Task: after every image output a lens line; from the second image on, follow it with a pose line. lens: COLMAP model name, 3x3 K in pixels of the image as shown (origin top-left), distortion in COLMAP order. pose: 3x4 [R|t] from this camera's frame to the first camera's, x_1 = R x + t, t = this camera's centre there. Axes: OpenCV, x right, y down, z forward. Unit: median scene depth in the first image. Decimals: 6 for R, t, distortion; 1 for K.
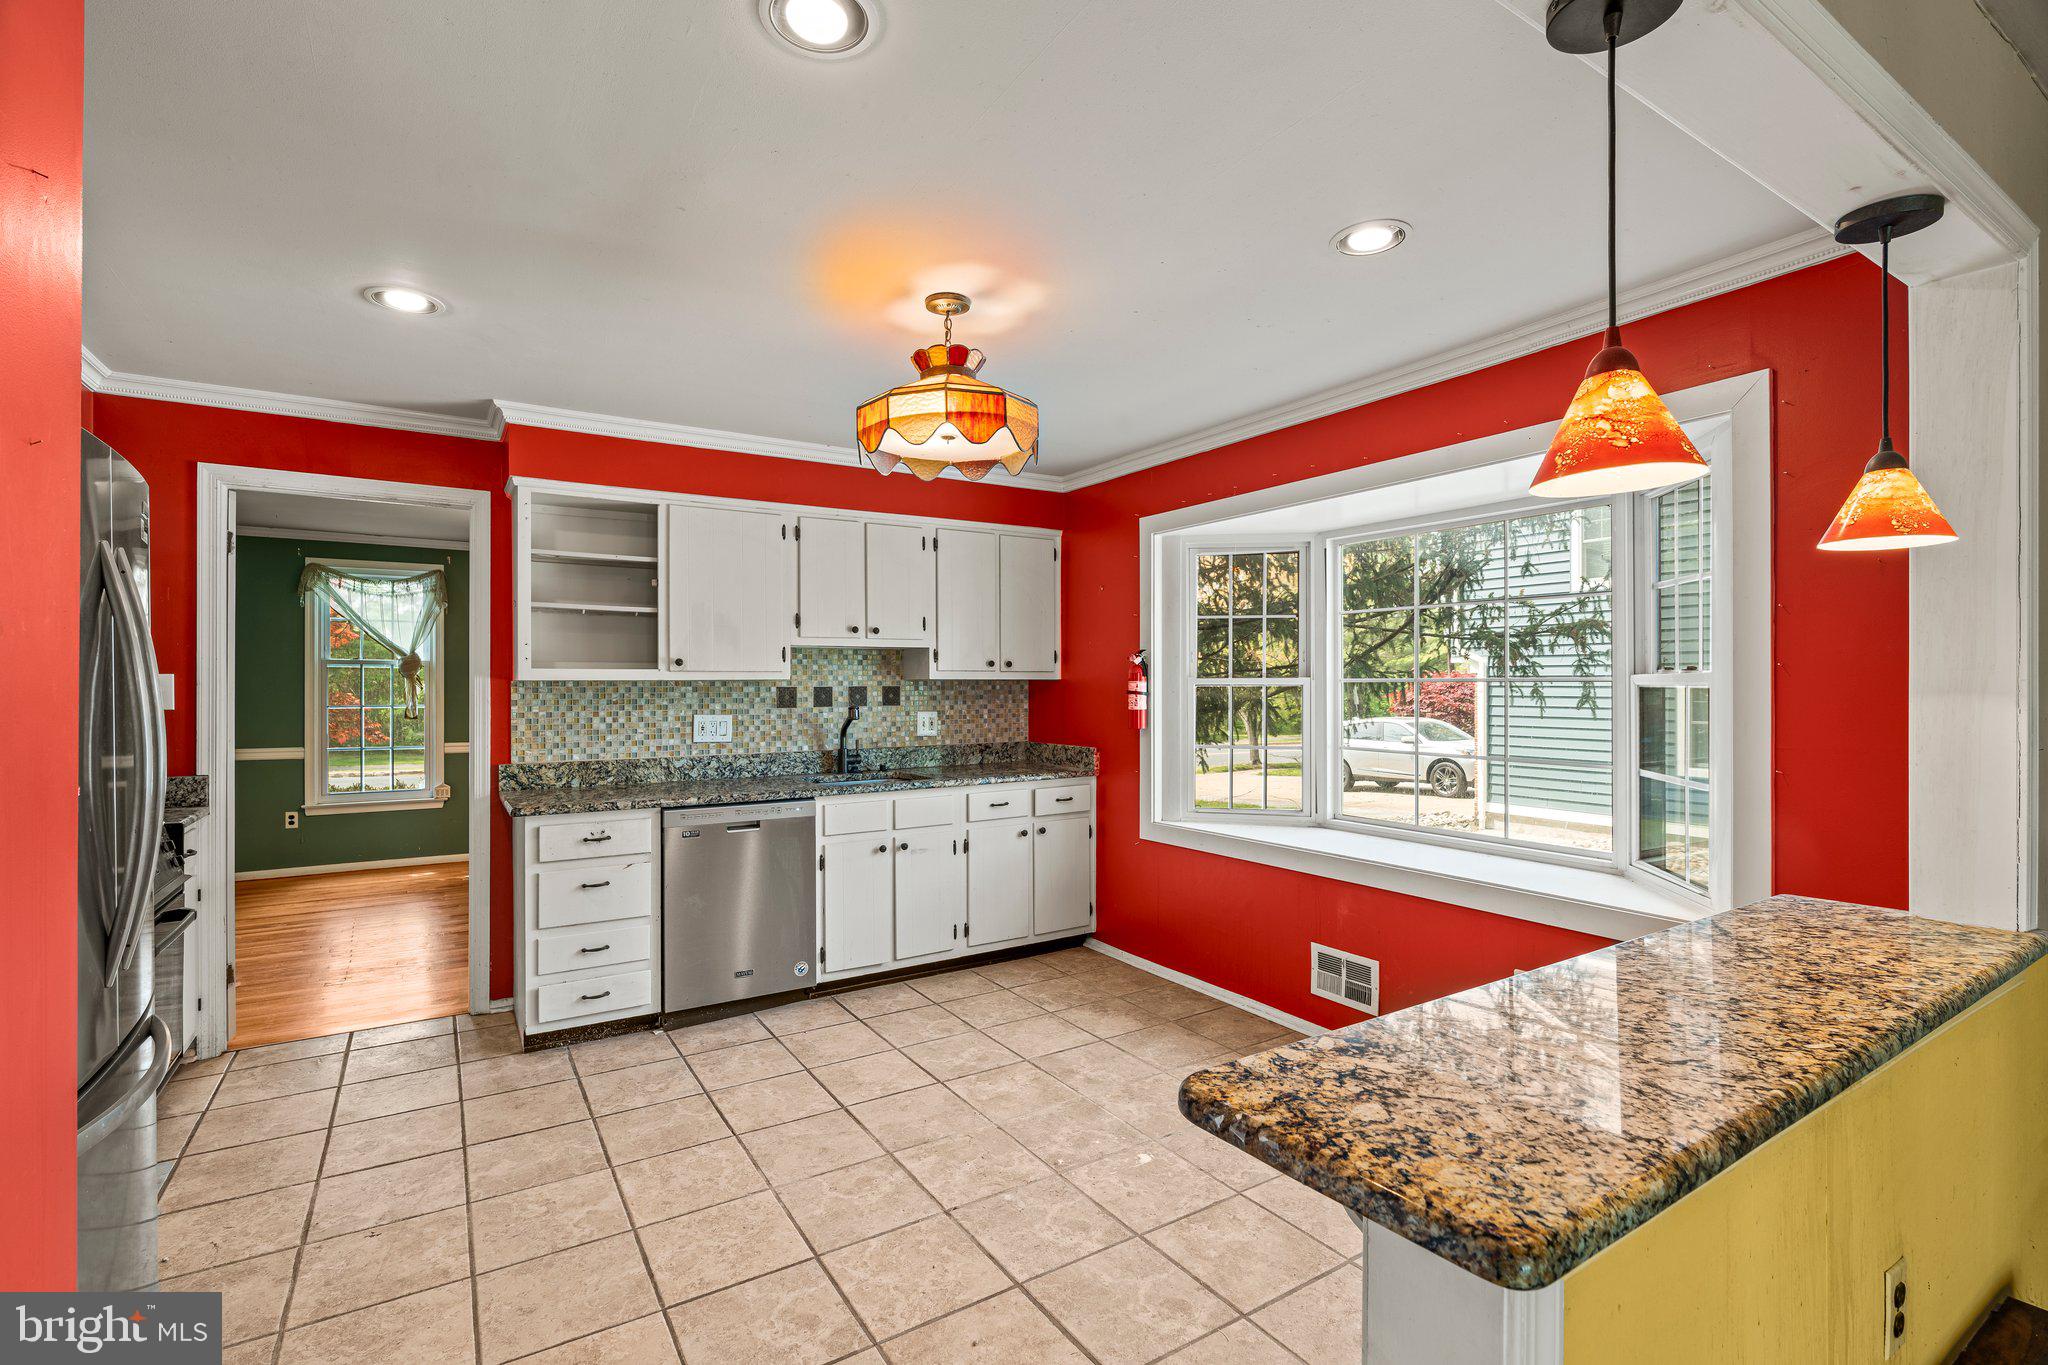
lens RADIAL K [[904.1, 0, 964.6], [0, 904.1, 684.9], [0, 0, 1]] dist [-0.002000, 0.000075]
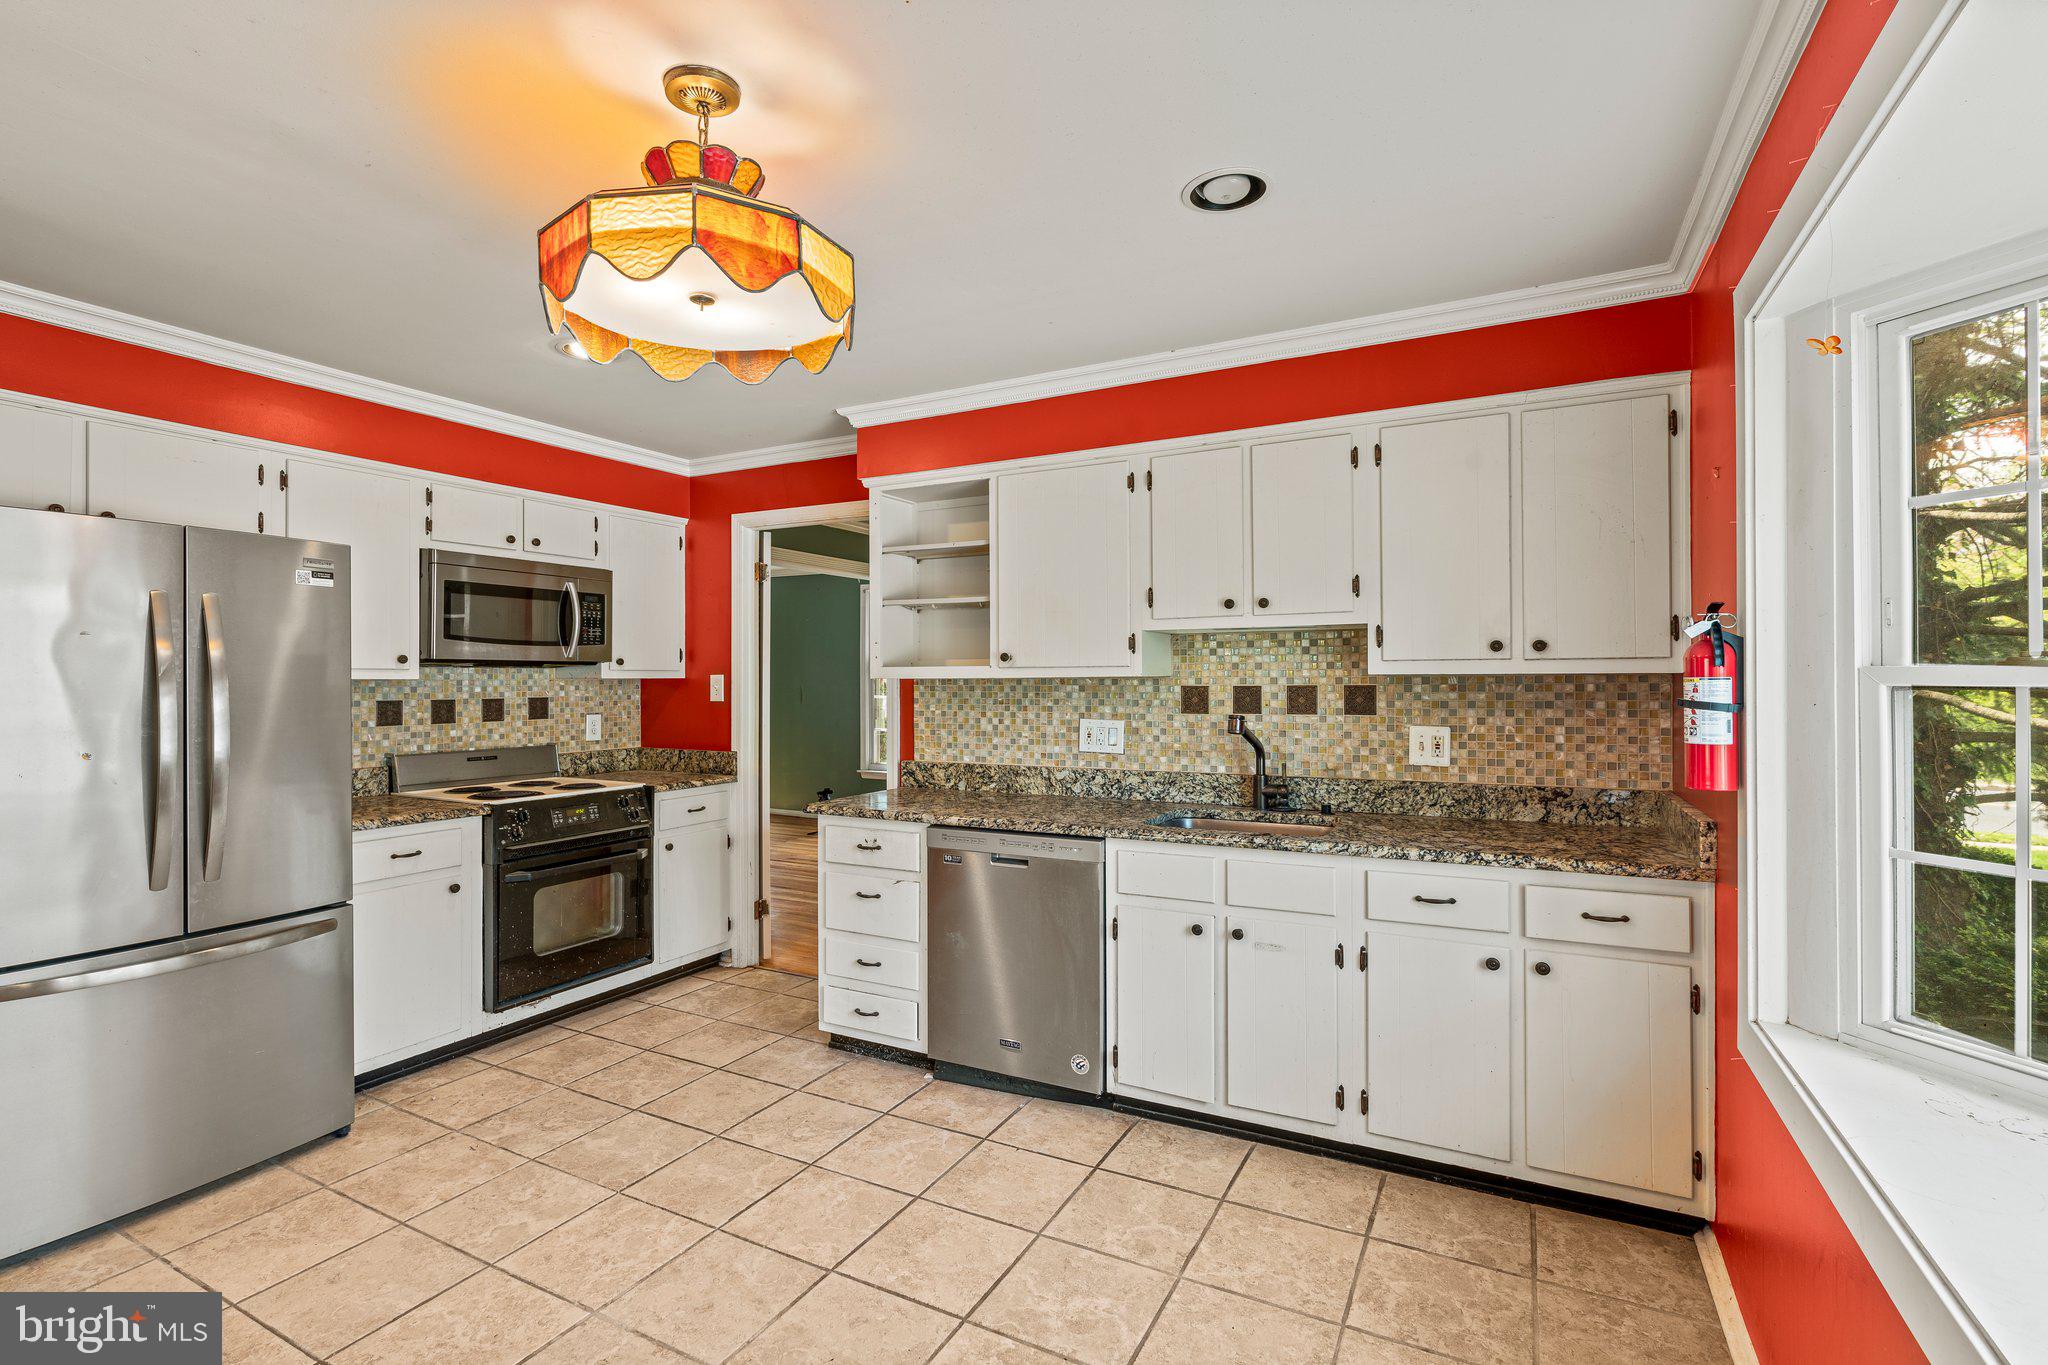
lens RADIAL K [[896.2, 0, 1011.9], [0, 896.2, 678.6], [0, 0, 1]] dist [-0.002369, 0.000358]
pose [[0.535824, -0.001998, -0.844328, 0.386851], [0.002196, 0.999997, -0.000973, -0.003689], [0.844327, -0.001333, 0.535826, 0.519767]]
